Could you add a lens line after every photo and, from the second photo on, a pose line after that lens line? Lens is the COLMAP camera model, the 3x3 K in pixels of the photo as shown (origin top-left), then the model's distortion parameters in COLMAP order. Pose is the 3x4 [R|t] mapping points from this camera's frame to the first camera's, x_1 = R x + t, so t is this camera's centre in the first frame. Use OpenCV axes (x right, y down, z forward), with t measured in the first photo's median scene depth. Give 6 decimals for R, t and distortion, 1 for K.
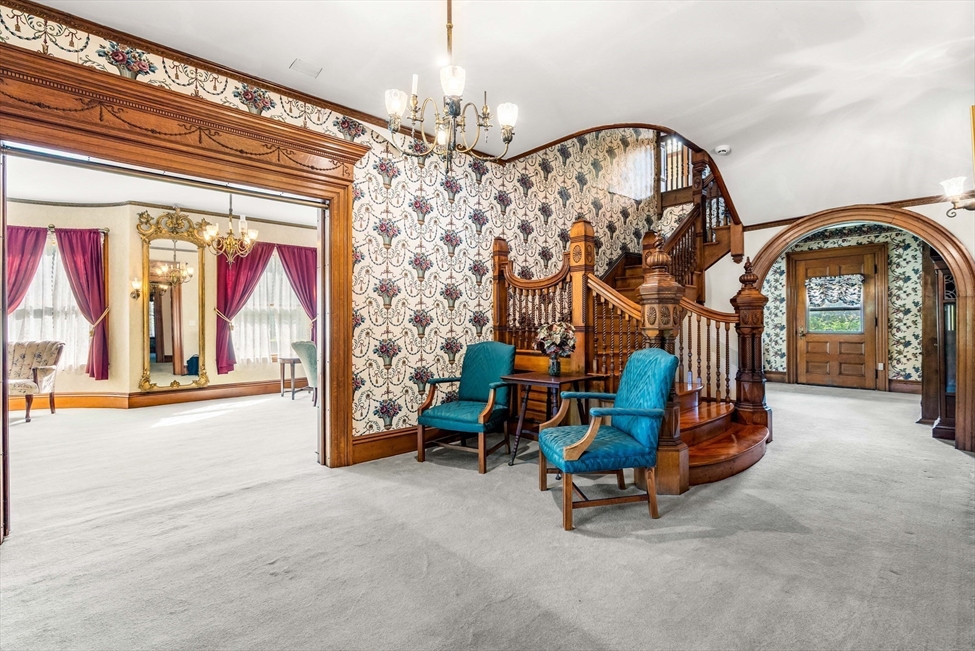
lens RADIAL K [[442.8, 0, 488.8], [0, 442.8, 324.1], [0, 0, 1]] dist [-0.009527, 0.002755]
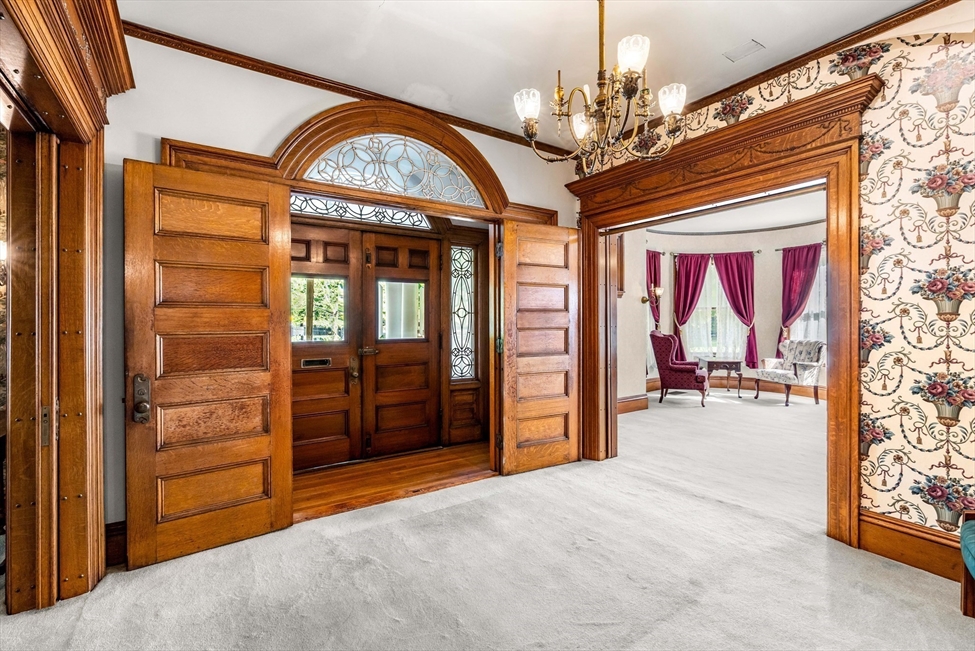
lens RADIAL K [[442.8, 0, 493.9], [0, 442.8, 323.5], [0, 0, 1]] dist [-0.009527, 0.002755]
pose [[-0.125354, 0.012045, -0.992039, 0.409890], [0.005998, 0.999917, 0.011383, -0.040803], [0.992094, -0.004523, -0.125416, 0.485302]]
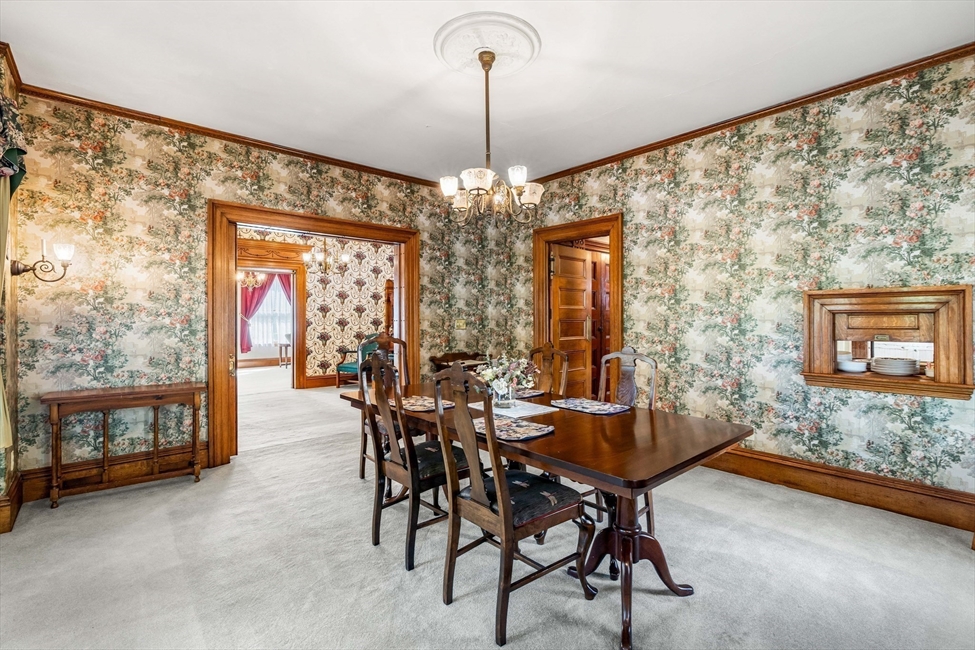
lens RADIAL K [[442.8, 0, 493.8], [0, 442.8, 318.0], [0, 0, 1]] dist [-0.009527, 0.002755]
pose [[0.999931, 0.001901, -0.011581, 0.613006], [-0.001898, 0.999998, 0.000264, -0.036426], [0.011581, -0.000242, 0.999933, -1.123255]]
